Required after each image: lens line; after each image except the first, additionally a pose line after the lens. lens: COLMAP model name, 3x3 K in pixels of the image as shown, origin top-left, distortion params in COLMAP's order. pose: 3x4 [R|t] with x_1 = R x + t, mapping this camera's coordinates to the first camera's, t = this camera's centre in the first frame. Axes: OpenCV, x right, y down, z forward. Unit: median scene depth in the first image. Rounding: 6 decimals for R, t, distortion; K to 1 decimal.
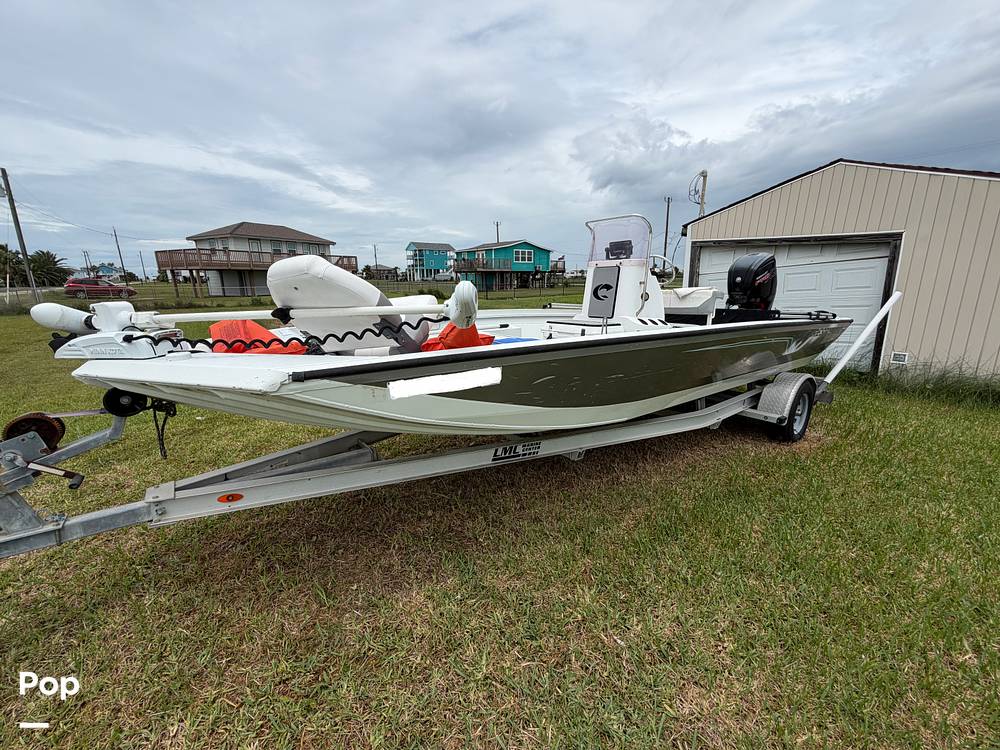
lens RADIAL K [[397.1, 0, 497.9], [0, 397.1, 373.1], [0, 0, 1]] dist [0.000349, -0.000345]
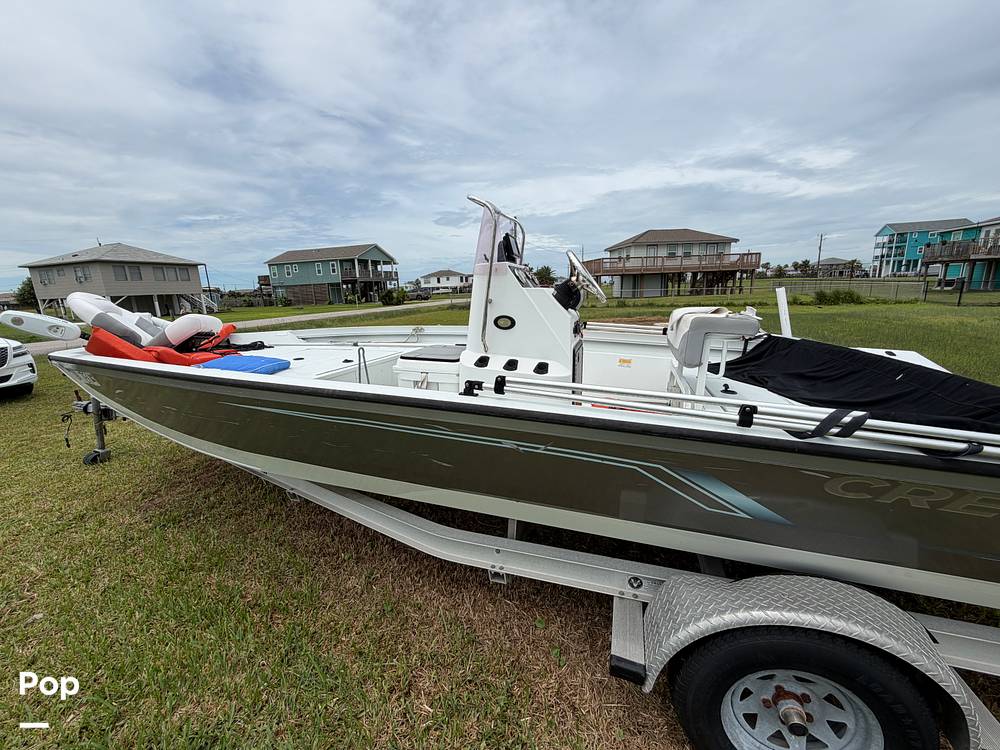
lens RADIAL K [[397.6, 0, 498.4], [0, 397.6, 374.2], [0, 0, 1]] dist [-0.000536, -0.000014]
pose [[0.559635, 0.162488, -0.812654, 0.406000], [-0.161311, 0.983193, 0.085500, -0.075729], [0.812888, 0.083241, 0.576441, 0.296277]]
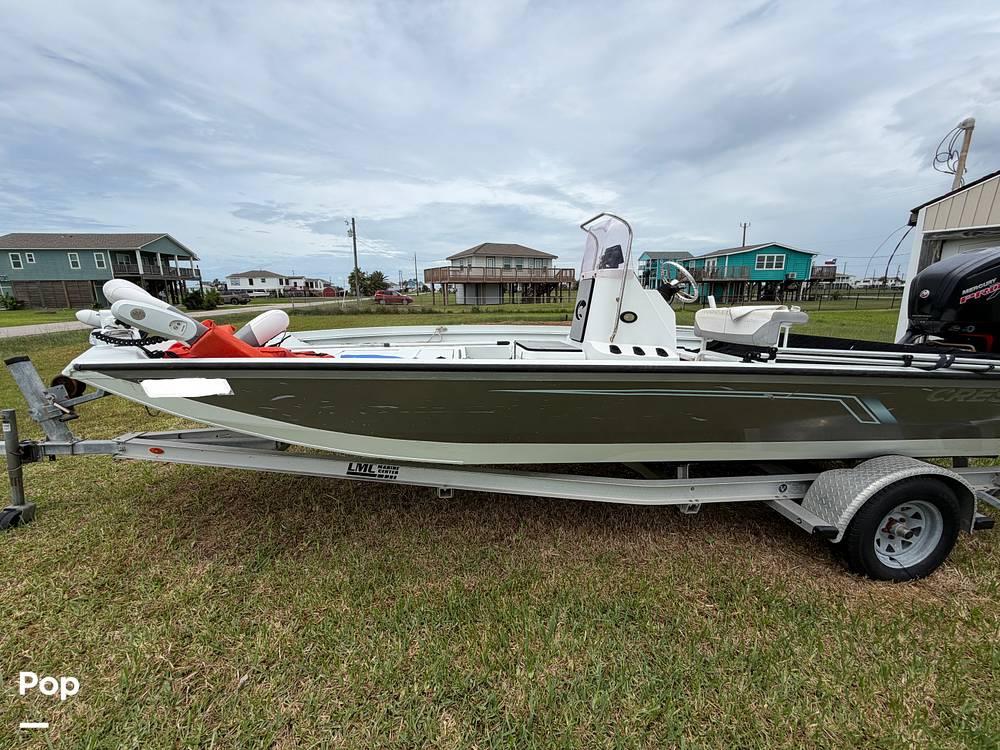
lens RADIAL K [[397.1, 0, 497.9], [0, 397.1, 373.1], [0, 0, 1]] dist [0.000349, -0.000345]
pose [[0.846750, 0.106758, -0.521169, 0.262090], [-0.120203, 0.992717, 0.008056, -0.028484], [0.518234, 0.055825, 0.853415, 0.103382]]
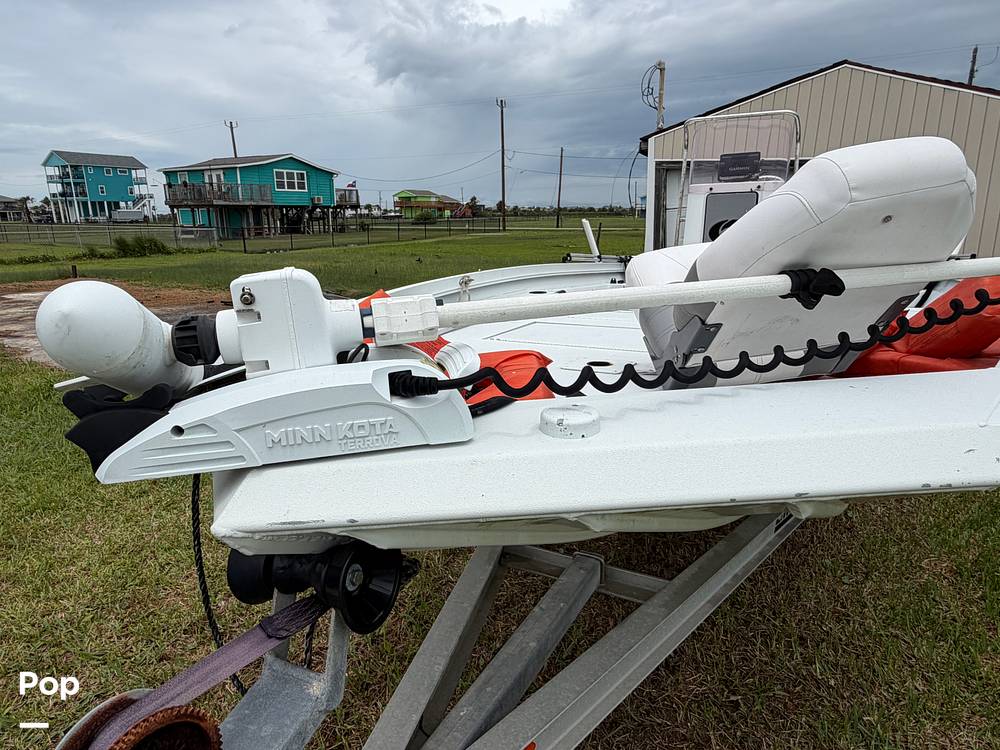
lens RADIAL K [[611.0, 0, 487.8], [0, 611.0, 372.7], [0, 0, 1]] dist [0.000897, -0.000796]
pose [[0.923007, -0.096913, 0.372380, -0.223353], [0.091467, 0.995284, 0.032310, -0.022439], [-0.373755, 0.004238, 0.927518, 0.111827]]
